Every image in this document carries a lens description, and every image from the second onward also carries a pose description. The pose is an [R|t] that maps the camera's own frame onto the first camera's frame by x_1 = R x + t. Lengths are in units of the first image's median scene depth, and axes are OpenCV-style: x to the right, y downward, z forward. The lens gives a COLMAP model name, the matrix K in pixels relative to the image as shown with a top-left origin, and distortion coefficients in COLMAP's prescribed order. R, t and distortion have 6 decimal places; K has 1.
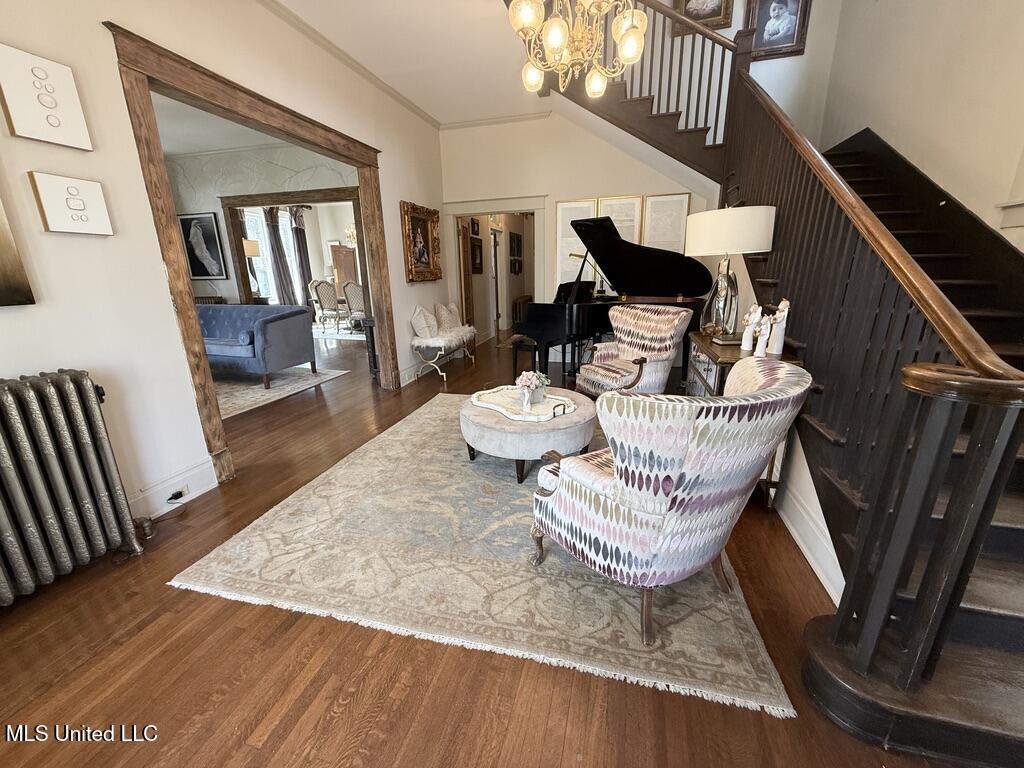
lens RADIAL K [[408.5, 0, 514.6], [0, 408.5, 385.9], [0, 0, 1]] dist [0.001944, -0.000593]
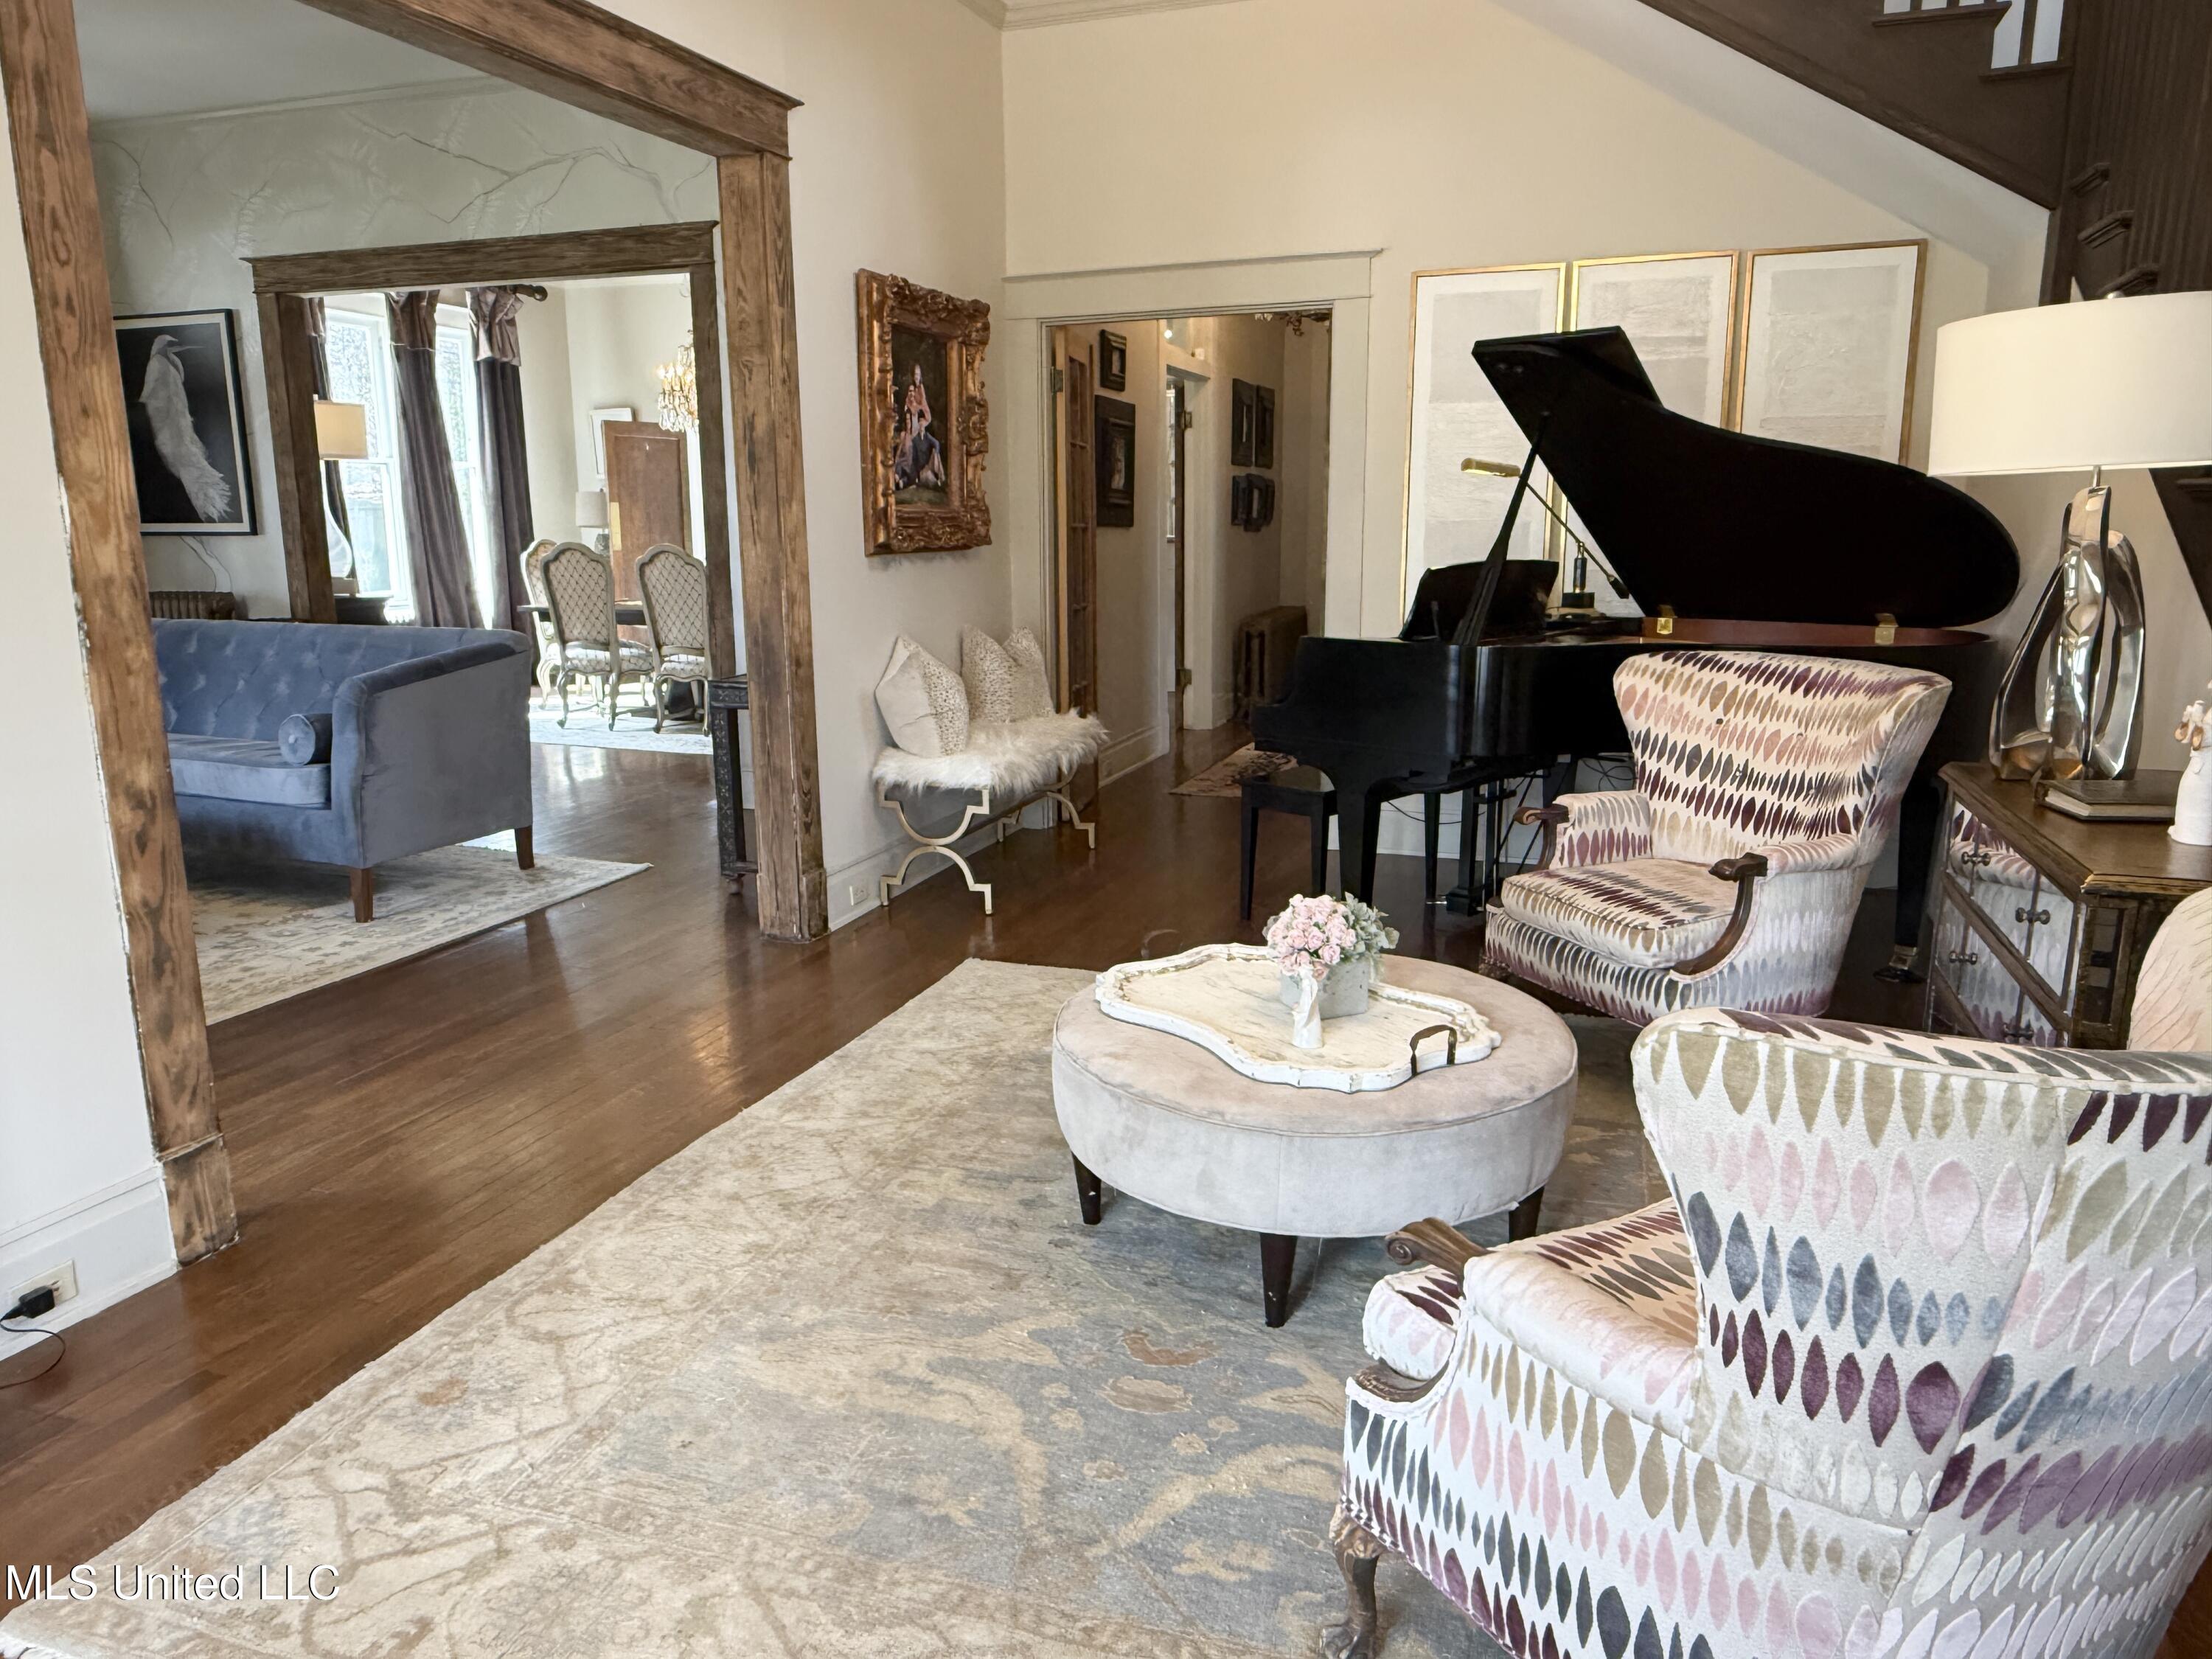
lens RADIAL K [[1490.8, 0, 1101.7], [0, 1490.8, 826.5], [0, 0, 1]] dist [-0.000070, 0.001756]
pose [[0.996287, 0.029536, -0.080874, -0.021698], [-0.034931, 0.997200, -0.066125, -0.009249], [0.078695, 0.068704, 0.994528, 0.018044]]
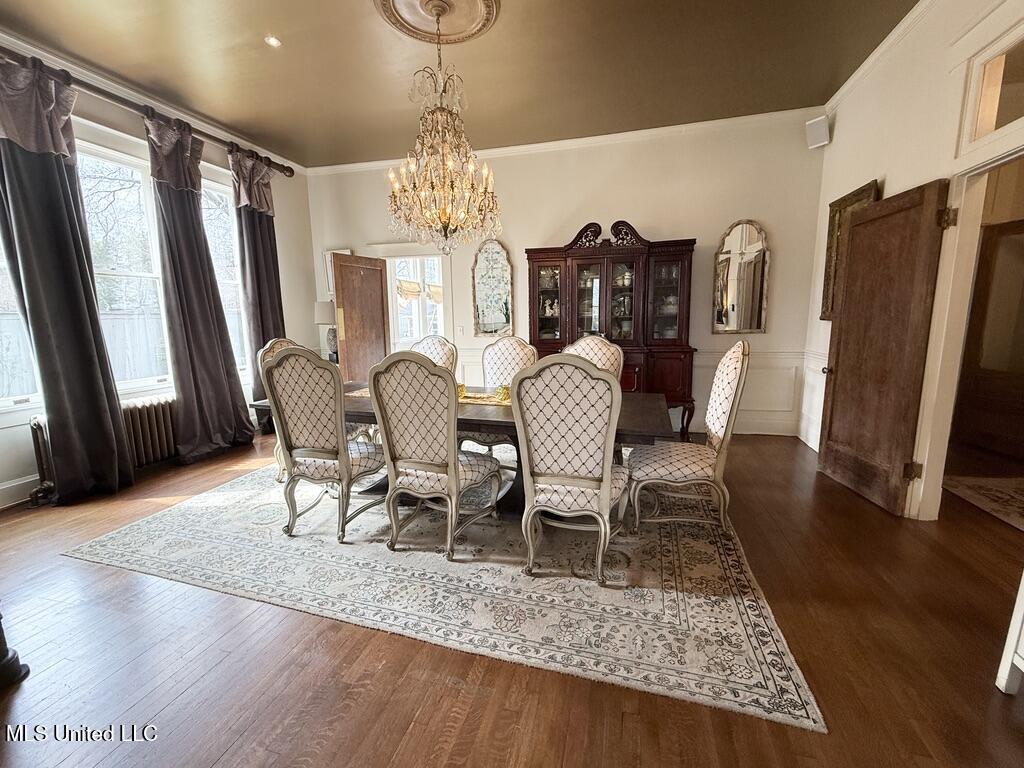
lens RADIAL K [[408.5, 0, 507.4], [0, 408.5, 376.9], [0, 0, 1]] dist [0.001944, -0.000593]
pose [[0.999987, 0.001857, -0.004749, -0.665676], [-0.002405, 0.992976, -0.118290, -0.418664], [0.004496, 0.118300, 0.992968, 1.489568]]
